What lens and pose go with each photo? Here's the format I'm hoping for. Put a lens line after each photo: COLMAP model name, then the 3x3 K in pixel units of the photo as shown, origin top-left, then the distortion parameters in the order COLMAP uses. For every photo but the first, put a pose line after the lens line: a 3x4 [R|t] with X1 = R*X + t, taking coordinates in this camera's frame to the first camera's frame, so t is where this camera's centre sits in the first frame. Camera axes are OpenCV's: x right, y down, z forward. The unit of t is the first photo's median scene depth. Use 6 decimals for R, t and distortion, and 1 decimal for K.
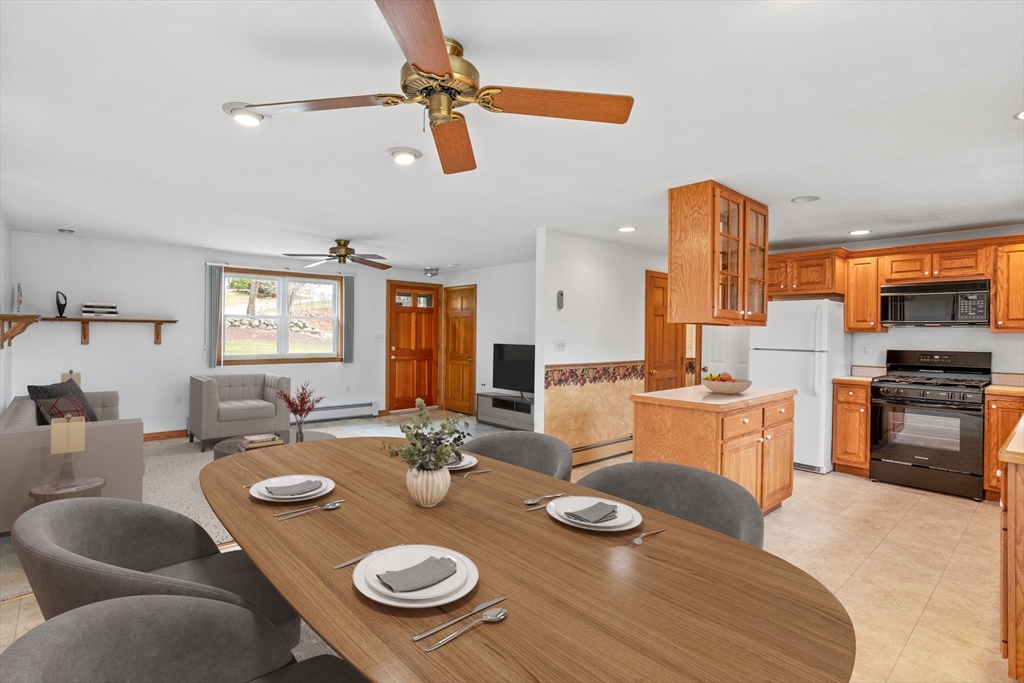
lens RADIAL K [[506.7, 0, 511.0], [0, 506.7, 333.8], [0, 0, 1]] dist [-0.051853, 0.031522]
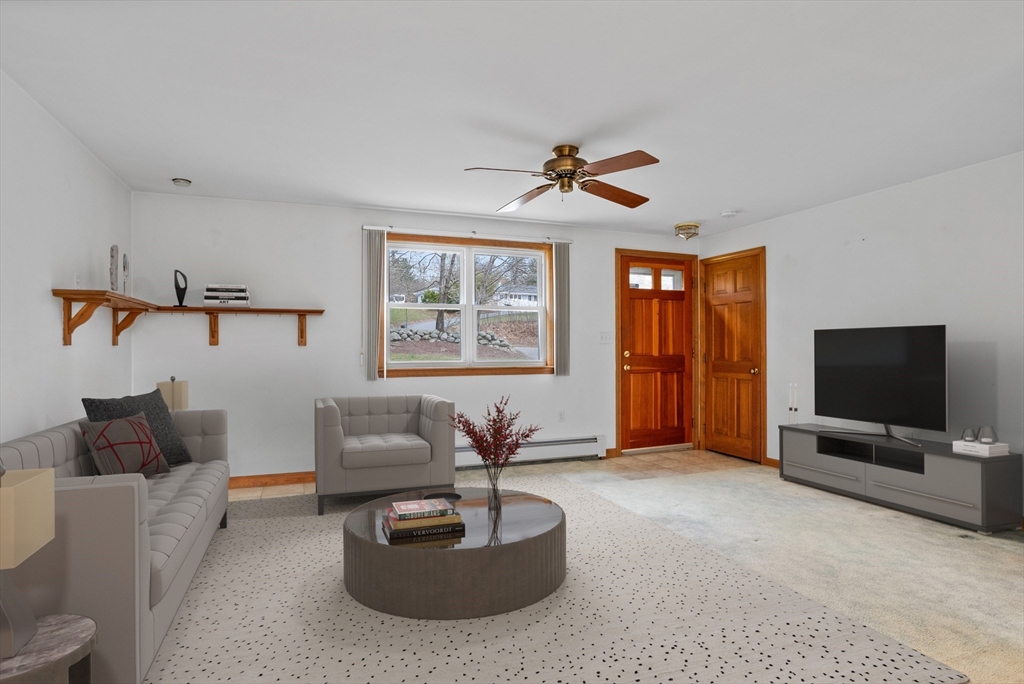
lens RADIAL K [[563.3, 0, 514.2], [0, 563.3, 328.4], [0, 0, 1]] dist [-0.059093, 0.047668]
pose [[0.939110, -0.022113, -0.342903, -0.121992], [0.010433, 0.999302, -0.035868, 0.021203], [0.343457, 0.030107, 0.938686, 0.275171]]
